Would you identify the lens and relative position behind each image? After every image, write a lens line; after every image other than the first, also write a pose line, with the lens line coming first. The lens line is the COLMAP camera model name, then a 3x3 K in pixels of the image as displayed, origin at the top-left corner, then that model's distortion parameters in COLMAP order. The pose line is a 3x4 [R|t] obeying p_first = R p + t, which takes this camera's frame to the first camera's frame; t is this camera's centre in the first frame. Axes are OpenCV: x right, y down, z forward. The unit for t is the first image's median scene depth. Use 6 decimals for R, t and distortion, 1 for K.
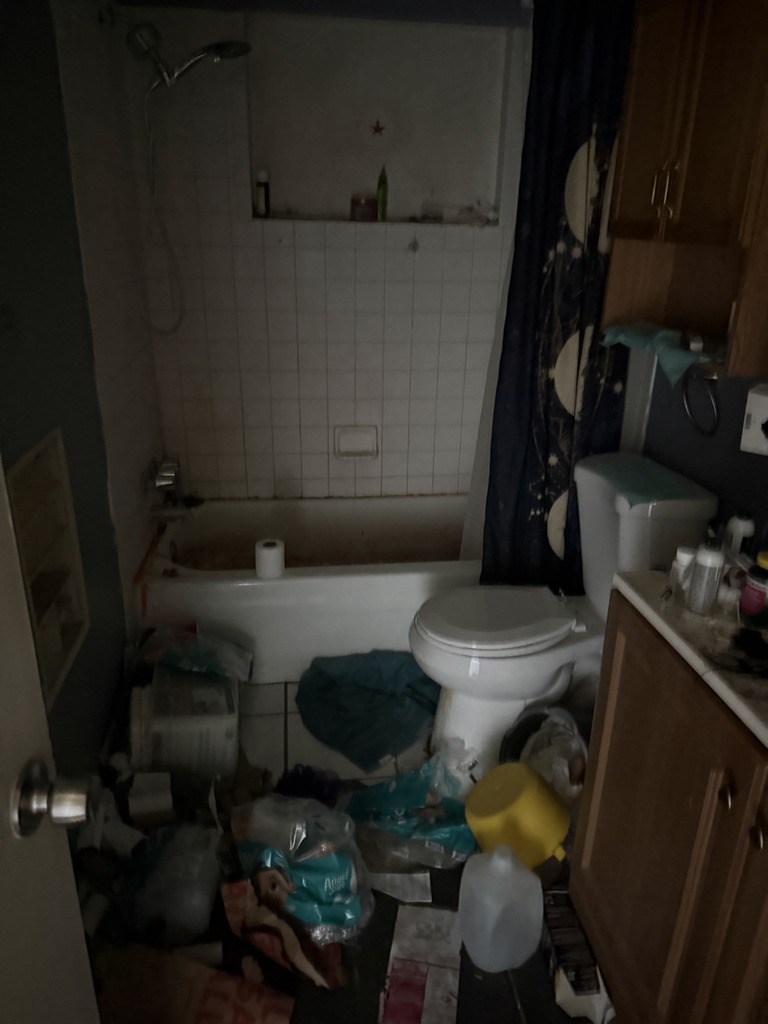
lens RADIAL K [[714.8, 0, 383.2], [0, 714.8, 518.2], [0, 0, 1]] dist [-0.008072, -0.048346]
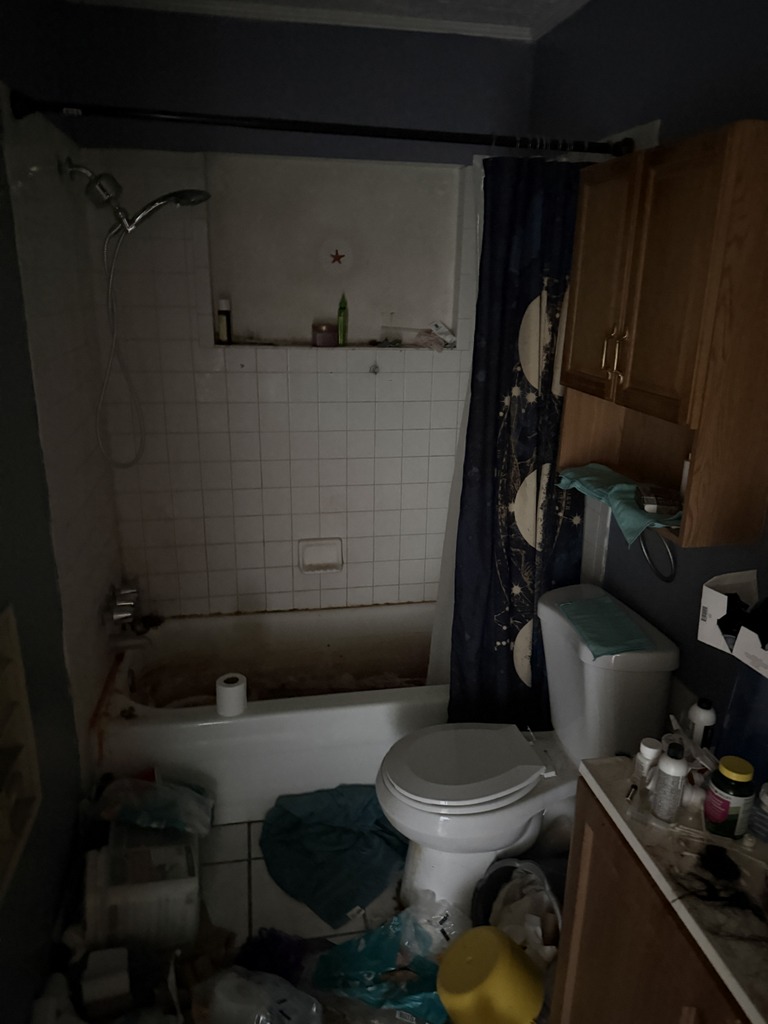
lens RADIAL K [[714.8, 0, 387.3], [0, 714.8, 501.1], [0, 0, 1]] dist [-0.008072, -0.048346]
pose [[0.998568, -0.015333, 0.051248, 0.007847], [0.019848, 0.995853, -0.088787, -0.130547], [-0.049674, 0.089677, 0.994731, -0.001231]]
